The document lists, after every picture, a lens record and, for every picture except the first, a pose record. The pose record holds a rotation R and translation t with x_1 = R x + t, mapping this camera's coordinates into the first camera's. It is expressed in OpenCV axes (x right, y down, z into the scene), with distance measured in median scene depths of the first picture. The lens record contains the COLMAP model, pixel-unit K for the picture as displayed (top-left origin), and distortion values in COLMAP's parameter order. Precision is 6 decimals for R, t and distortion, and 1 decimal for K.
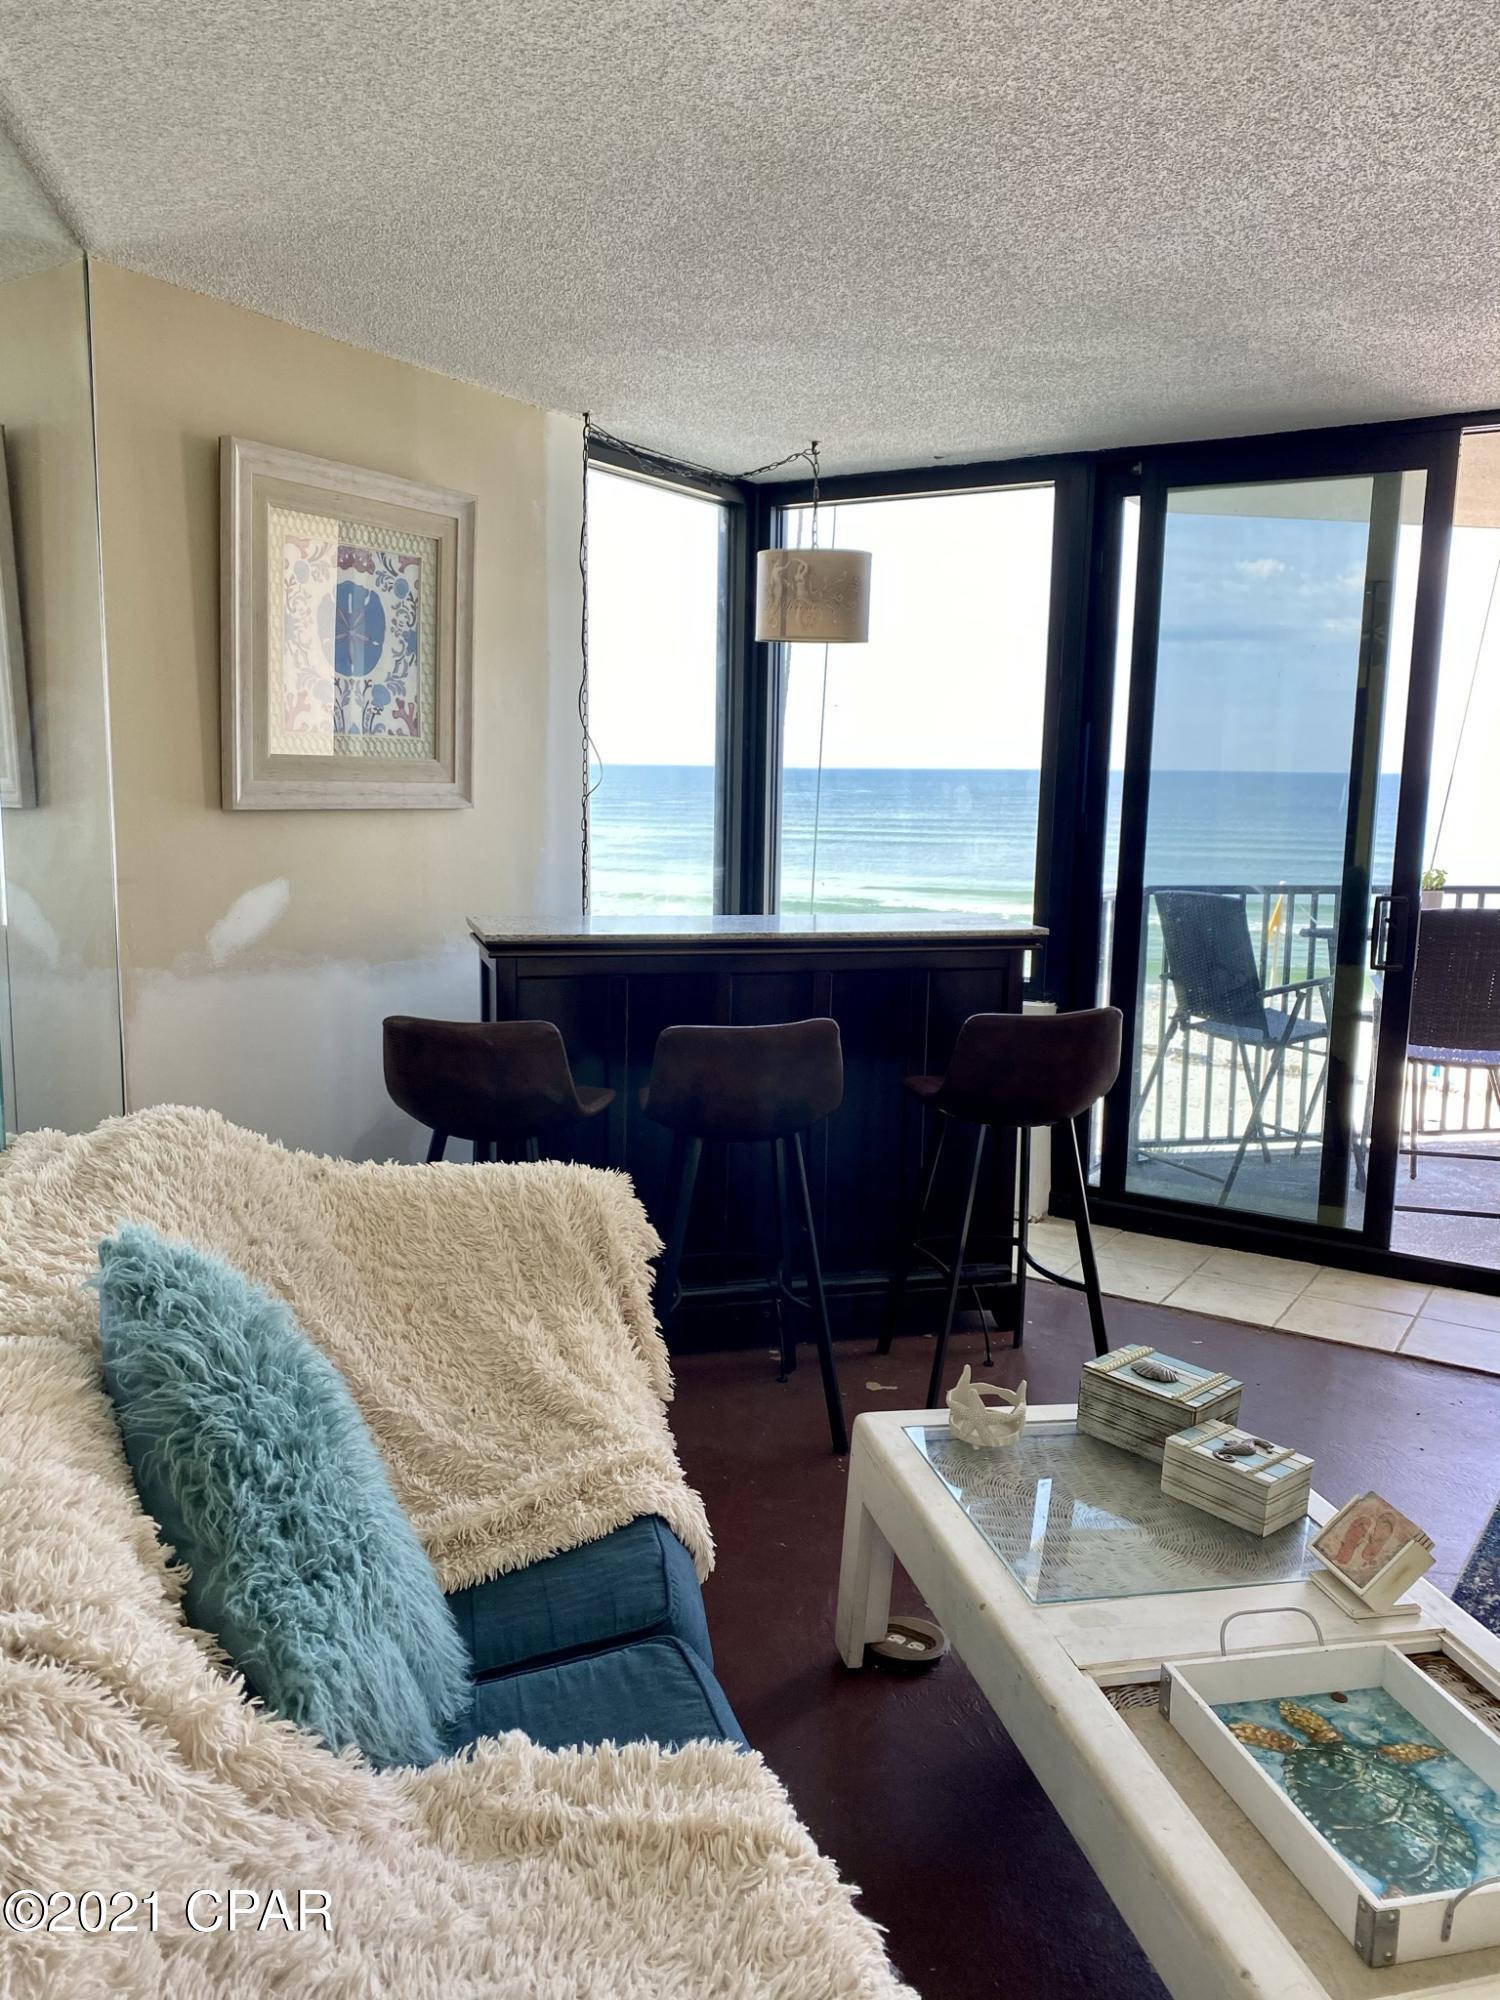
lens RADIAL K [[1517.4, 0, 740.6], [0, 1517.4, 989.5], [0, 0, 1]] dist [0.020022, -0.012275]
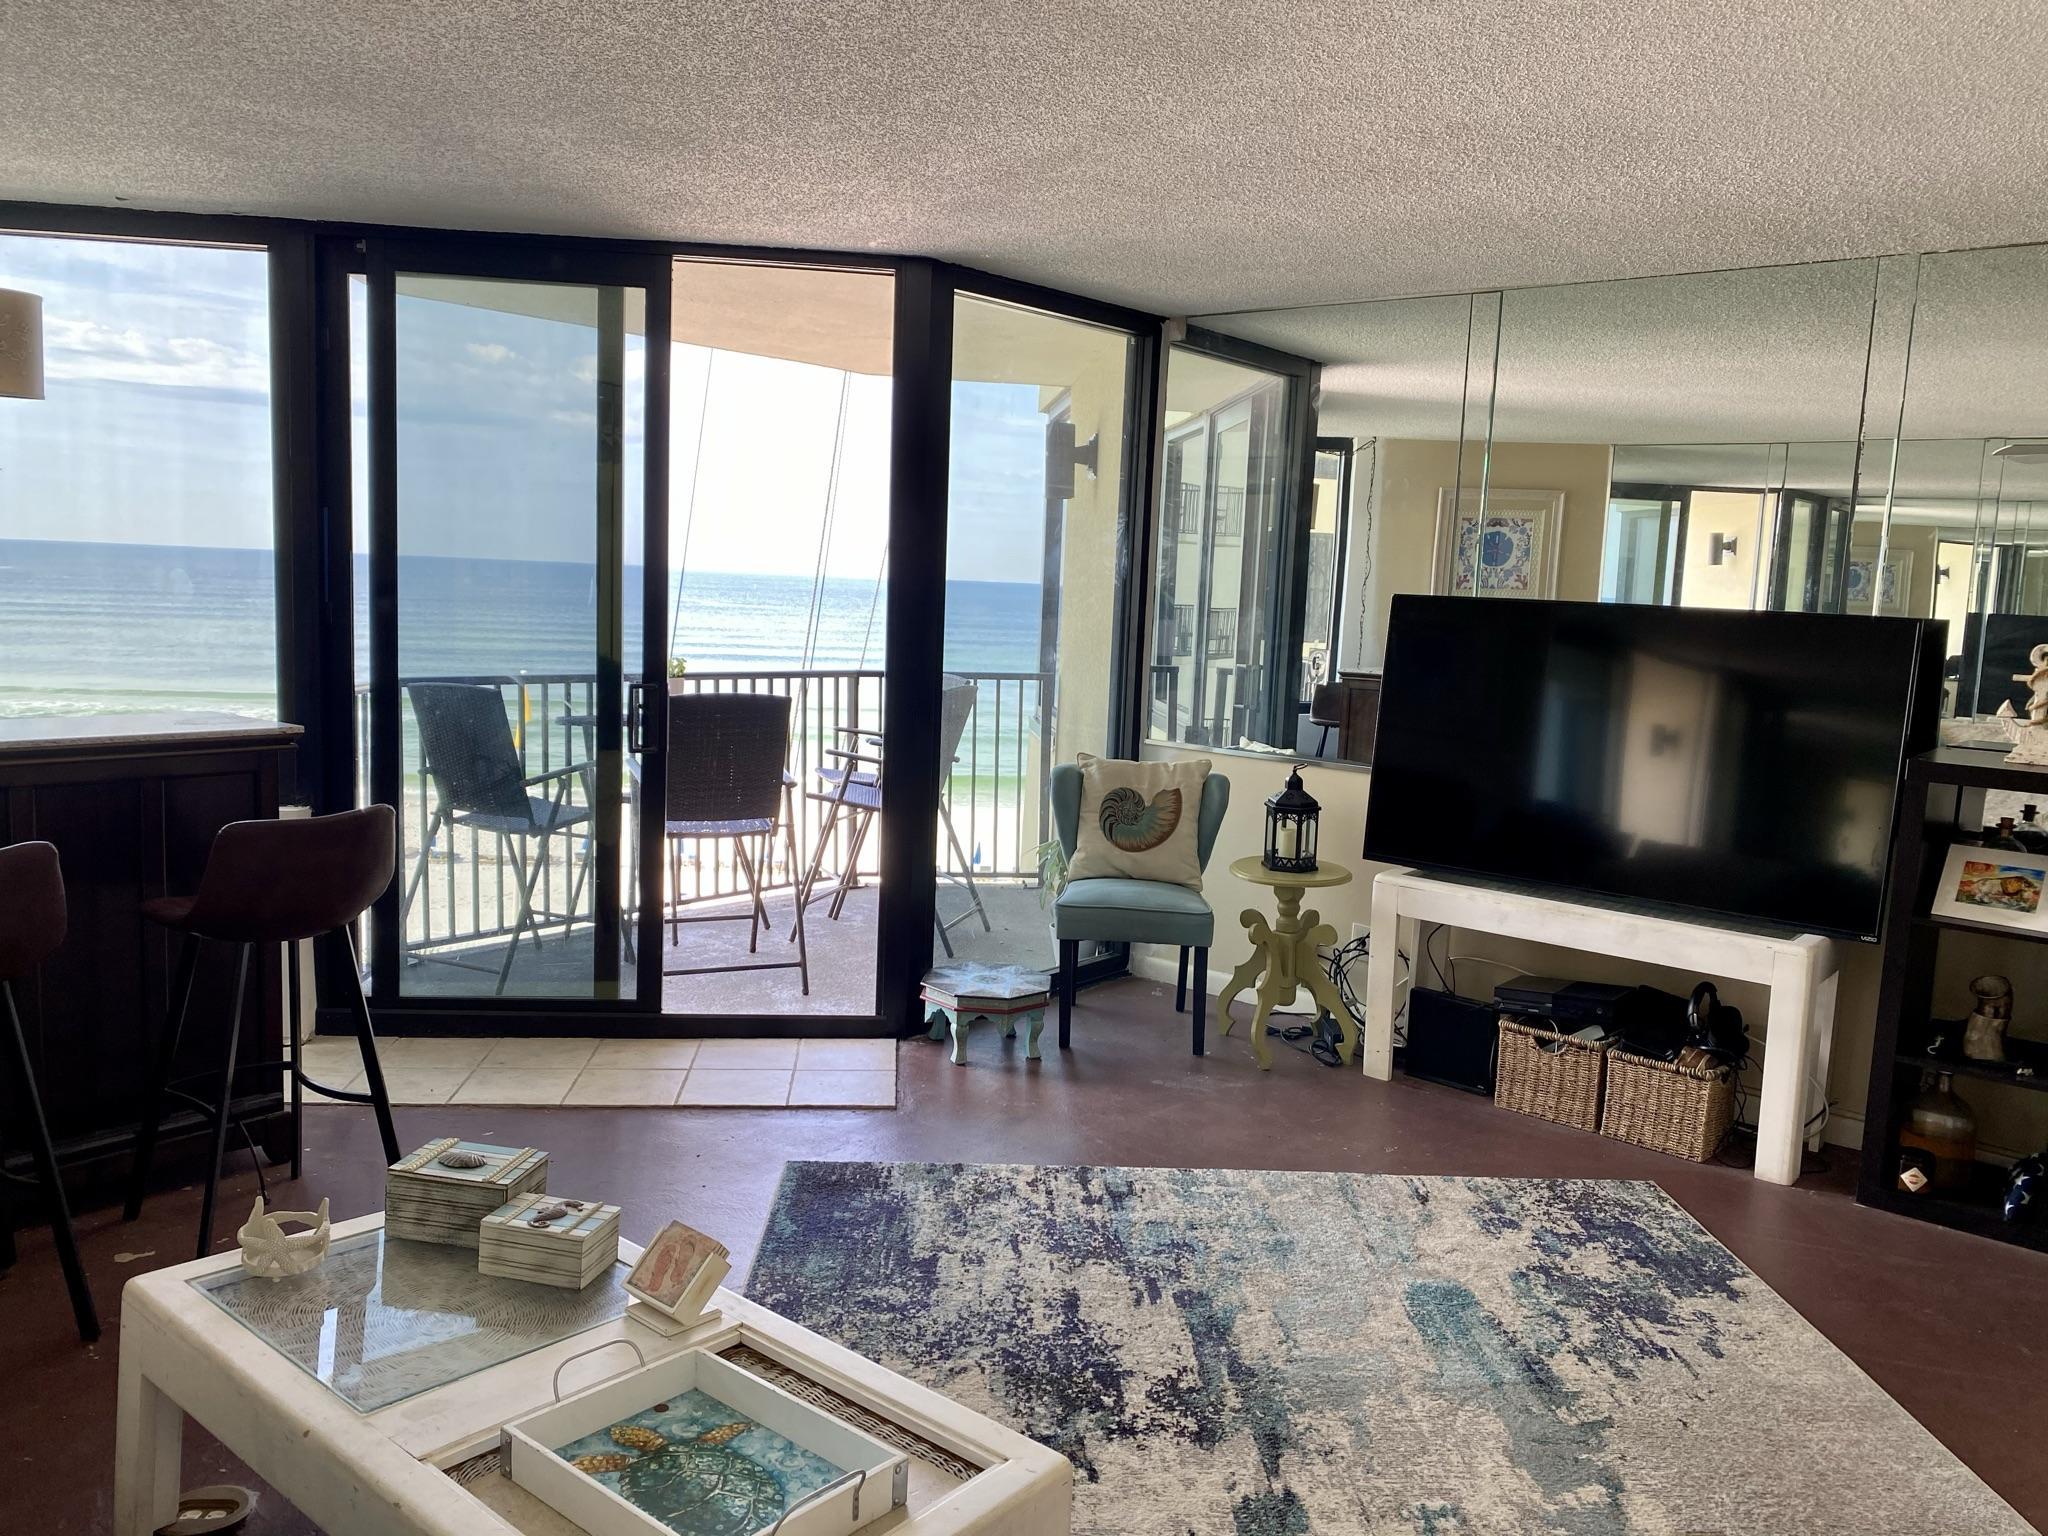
lens RADIAL K [[1553.1, 0, 1024.0], [0, 1553.1, 768.0], [0, 0, 1]] dist [0.007647, -0.005049]
pose [[0.793908, -0.057902, 0.605274, -0.029507], [0.063266, 0.997919, 0.012481, 0.001972], [-0.604737, 0.028384, 0.795919, -0.037275]]
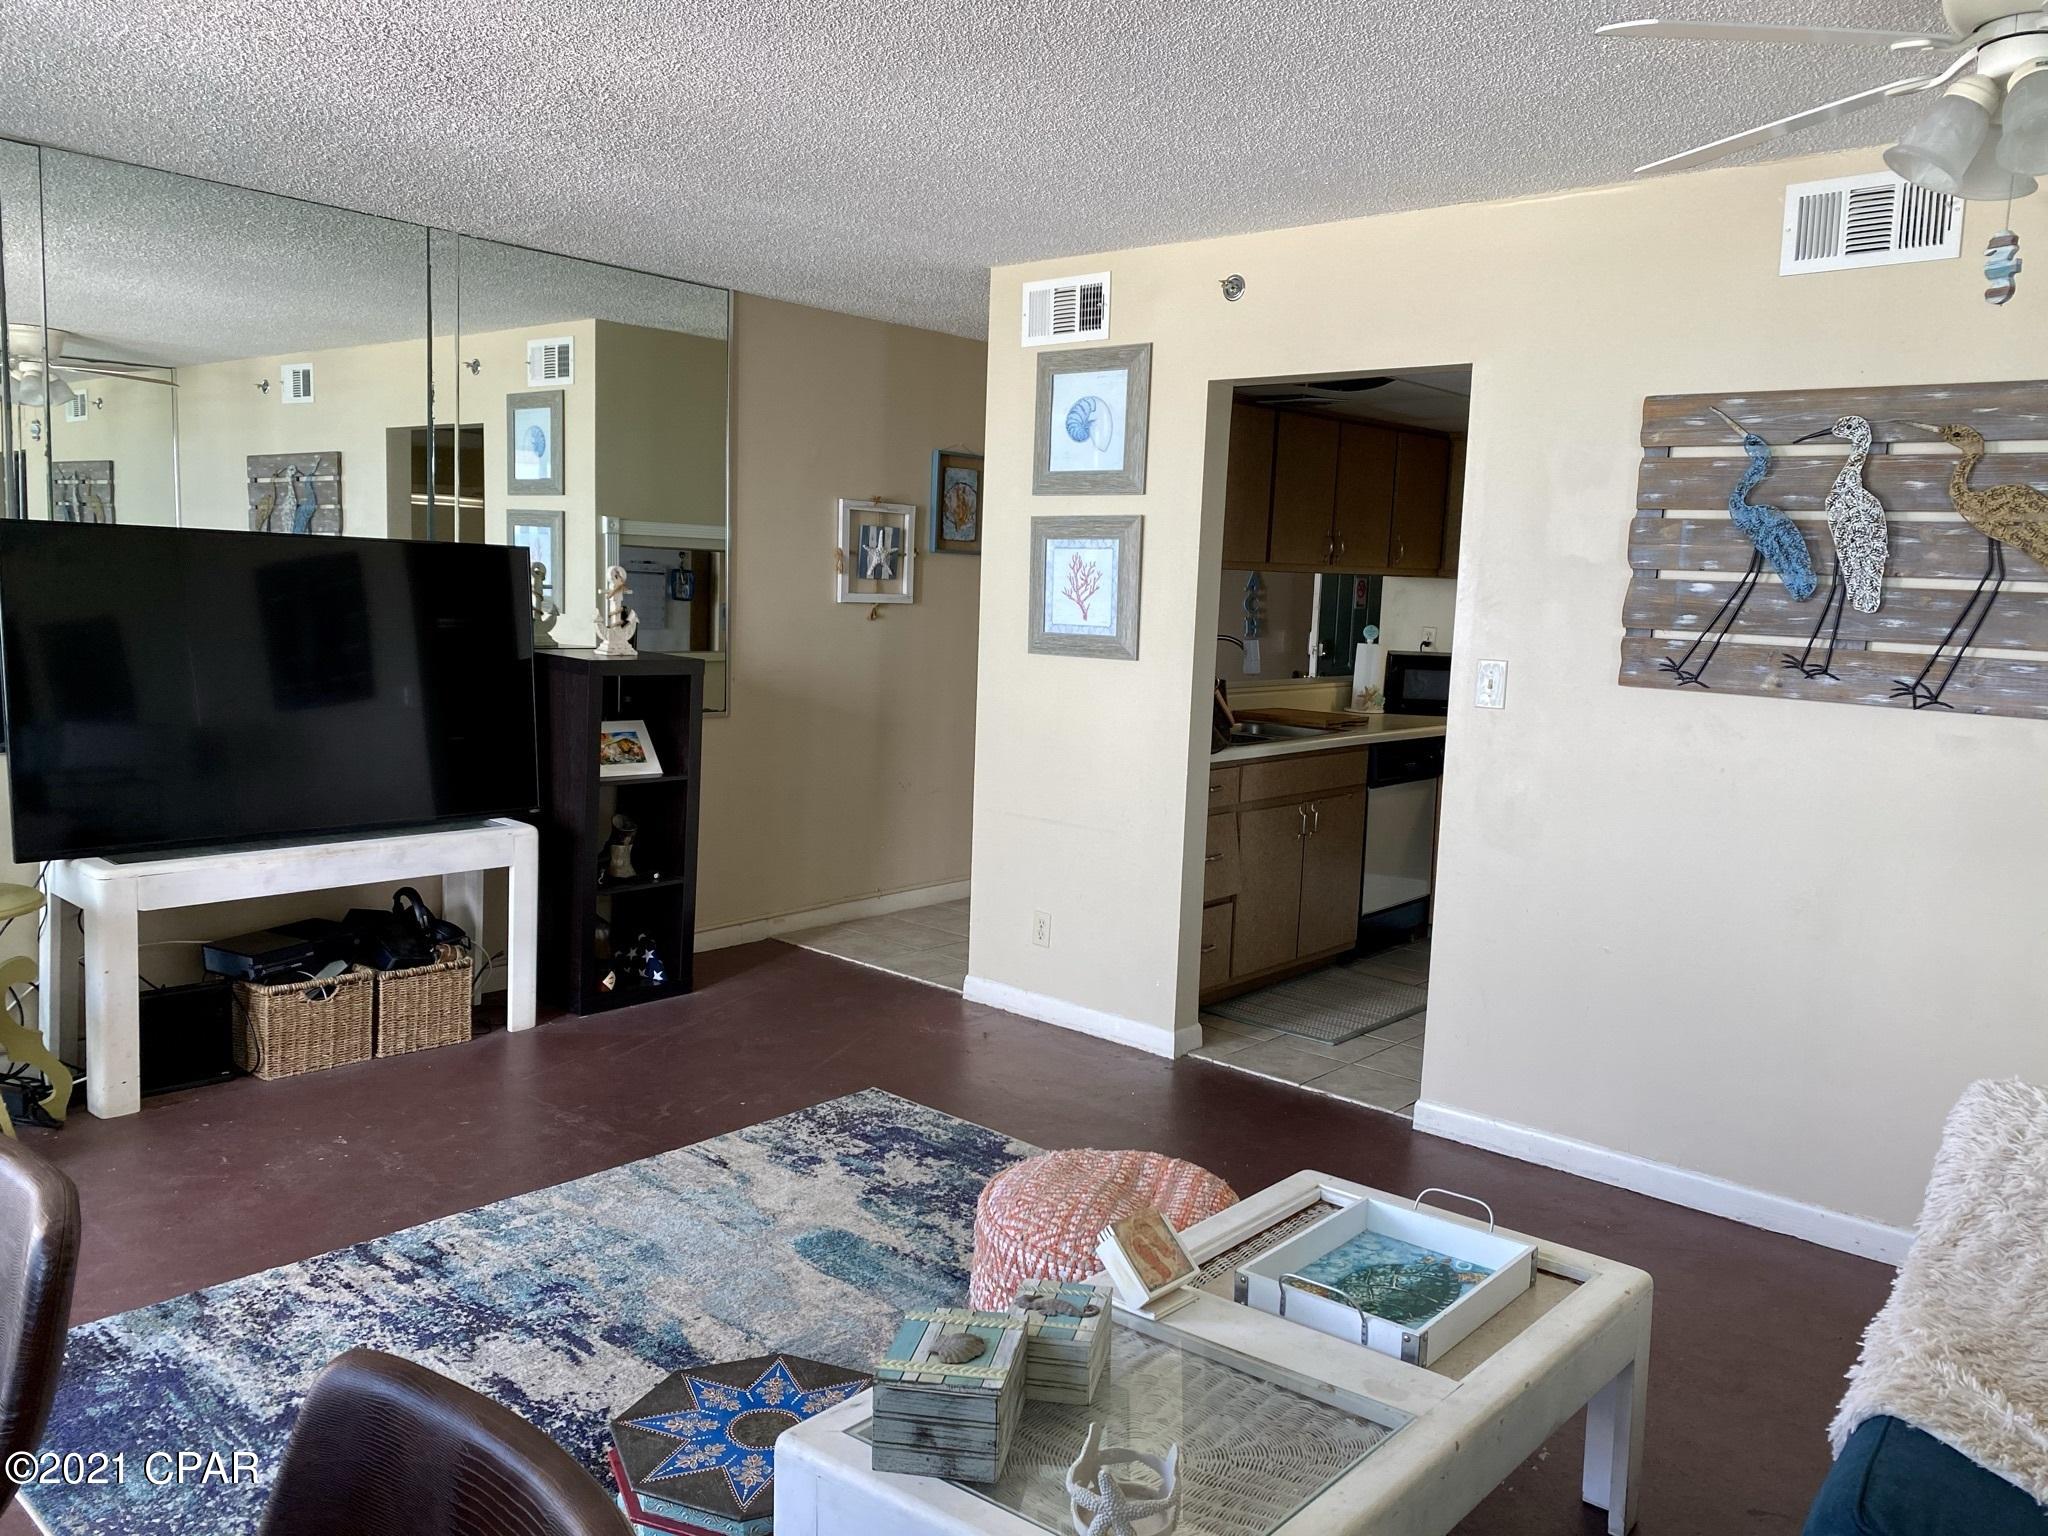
lens RADIAL K [[1553.8, 0, 1038.3], [0, 1553.8, 771.3], [0, 0, 1]] dist [0.020022, -0.012275]
pose [[-0.597994, -0.138138, 0.789507, -0.229511], [0.069696, 0.972342, 0.222918, -0.139747], [-0.798464, 0.188329, -0.571827, 0.975873]]
